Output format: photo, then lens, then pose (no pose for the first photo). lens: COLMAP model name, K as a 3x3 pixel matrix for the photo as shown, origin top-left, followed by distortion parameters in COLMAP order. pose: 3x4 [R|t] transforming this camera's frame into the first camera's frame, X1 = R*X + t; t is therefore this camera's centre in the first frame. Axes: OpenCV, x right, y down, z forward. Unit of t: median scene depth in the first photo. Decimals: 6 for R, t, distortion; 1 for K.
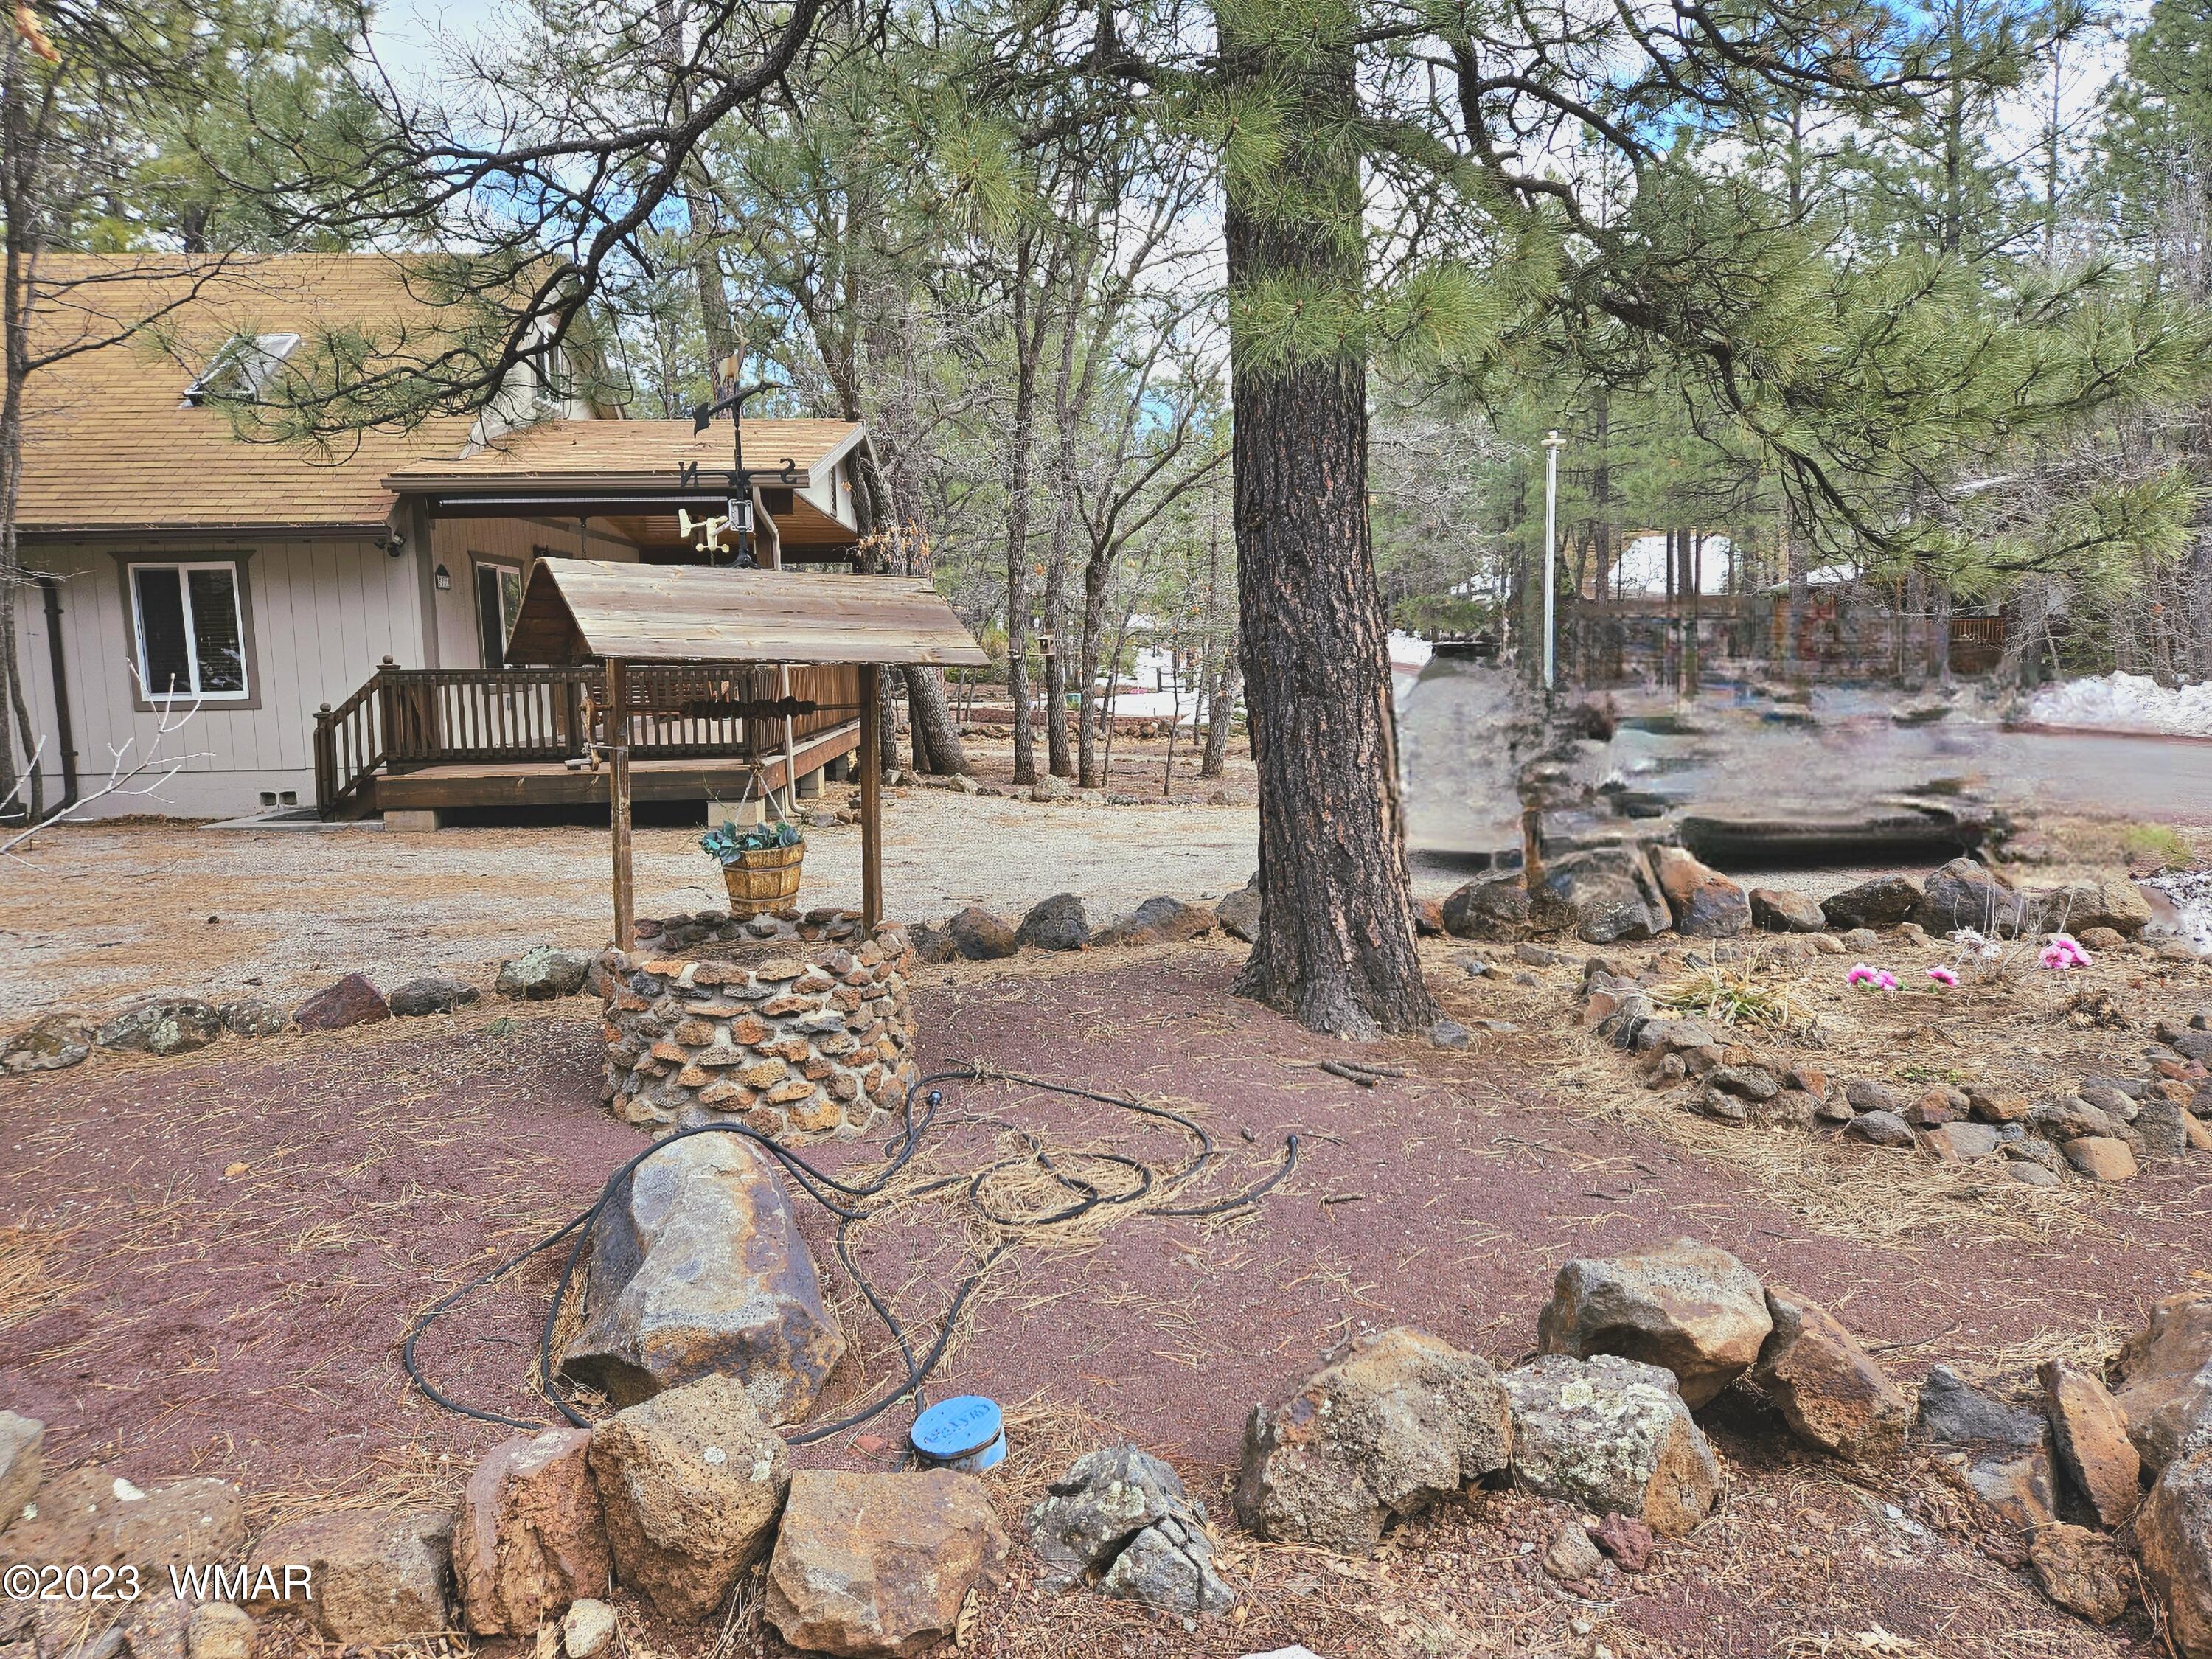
lens RADIAL K [[1451.8, 0, 1148.0], [0, 1451.8, 831.6], [0, 0, 1]] dist [0.076133, -0.075464]
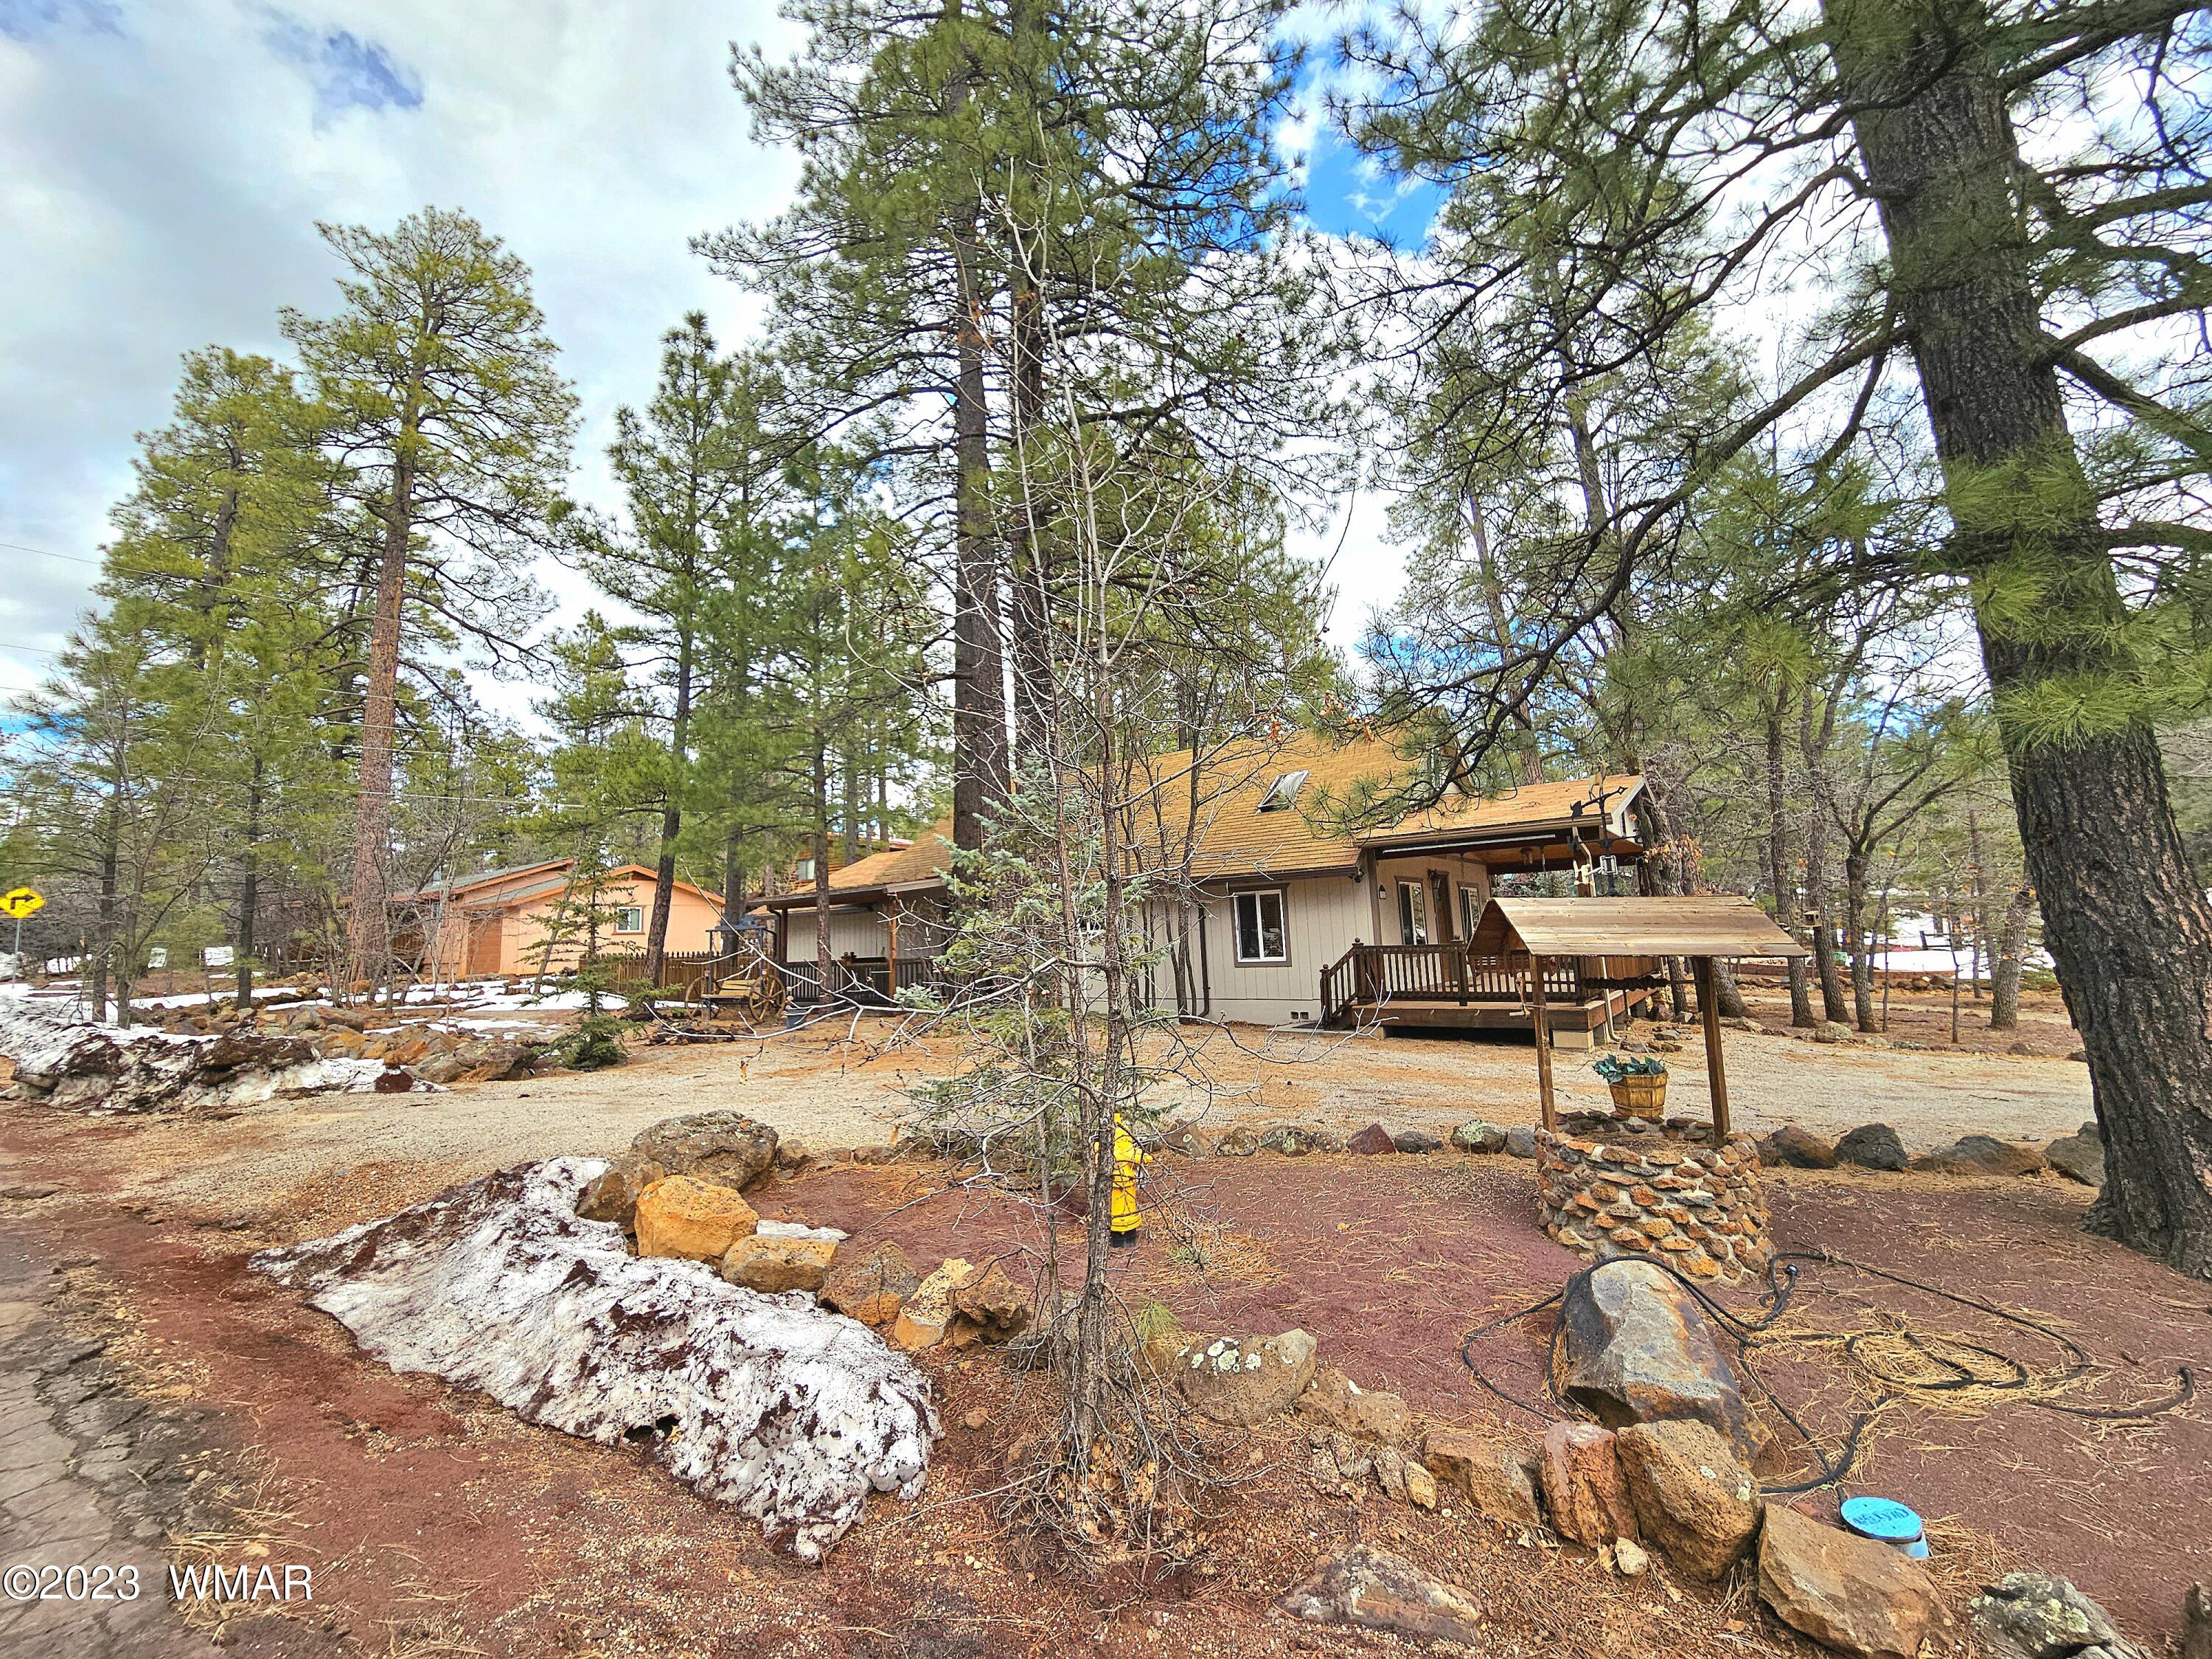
lens RADIAL K [[899.9, 0, 1106.2], [0, 899.9, 822.4], [0, 0, 1]] dist [-0.001894, -0.004686]
pose [[0.747311, -0.100222, -0.656873, -0.032733], [-0.057944, 0.974965, -0.214676, -0.012619], [0.661943, 0.198492, 0.722795, -0.139941]]
